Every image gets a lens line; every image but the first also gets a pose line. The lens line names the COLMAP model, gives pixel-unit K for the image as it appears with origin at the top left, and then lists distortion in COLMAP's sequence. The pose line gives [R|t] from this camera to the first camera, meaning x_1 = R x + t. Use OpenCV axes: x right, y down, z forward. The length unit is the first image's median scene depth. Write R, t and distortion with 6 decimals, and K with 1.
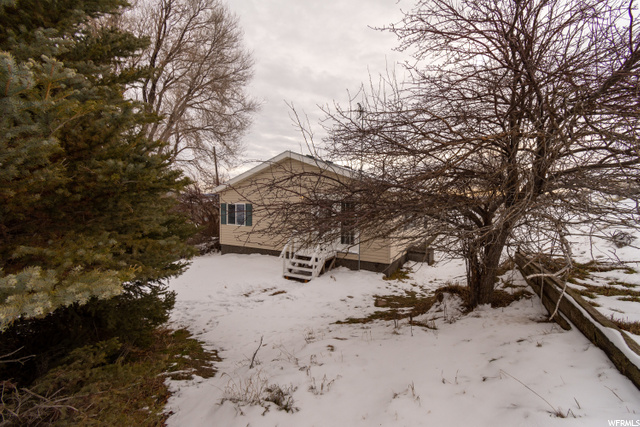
lens RADIAL K [[279.6, 0, 305.9], [0, 279.6, 210.9], [0, 0, 1]] dist [-0.004013, -0.001466]
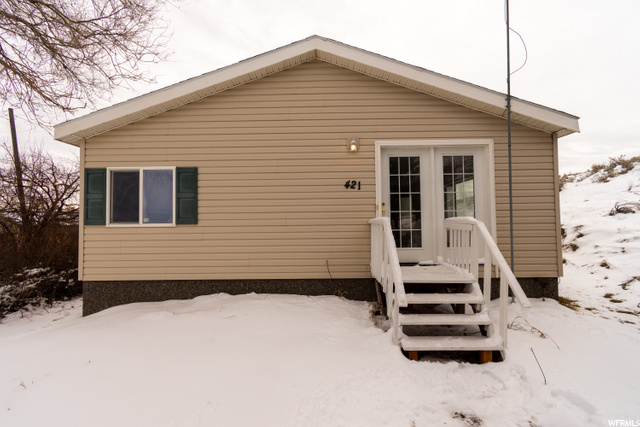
lens RADIAL K [[279.6, 0, 318.2], [0, 279.6, 213.4], [0, 0, 1]] dist [-0.004013, -0.001466]
pose [[0.858393, -0.005064, 0.512967, -0.245127], [0.036032, 0.998077, -0.050443, 0.063955], [-0.511725, 0.061784, 0.856925, 0.575002]]
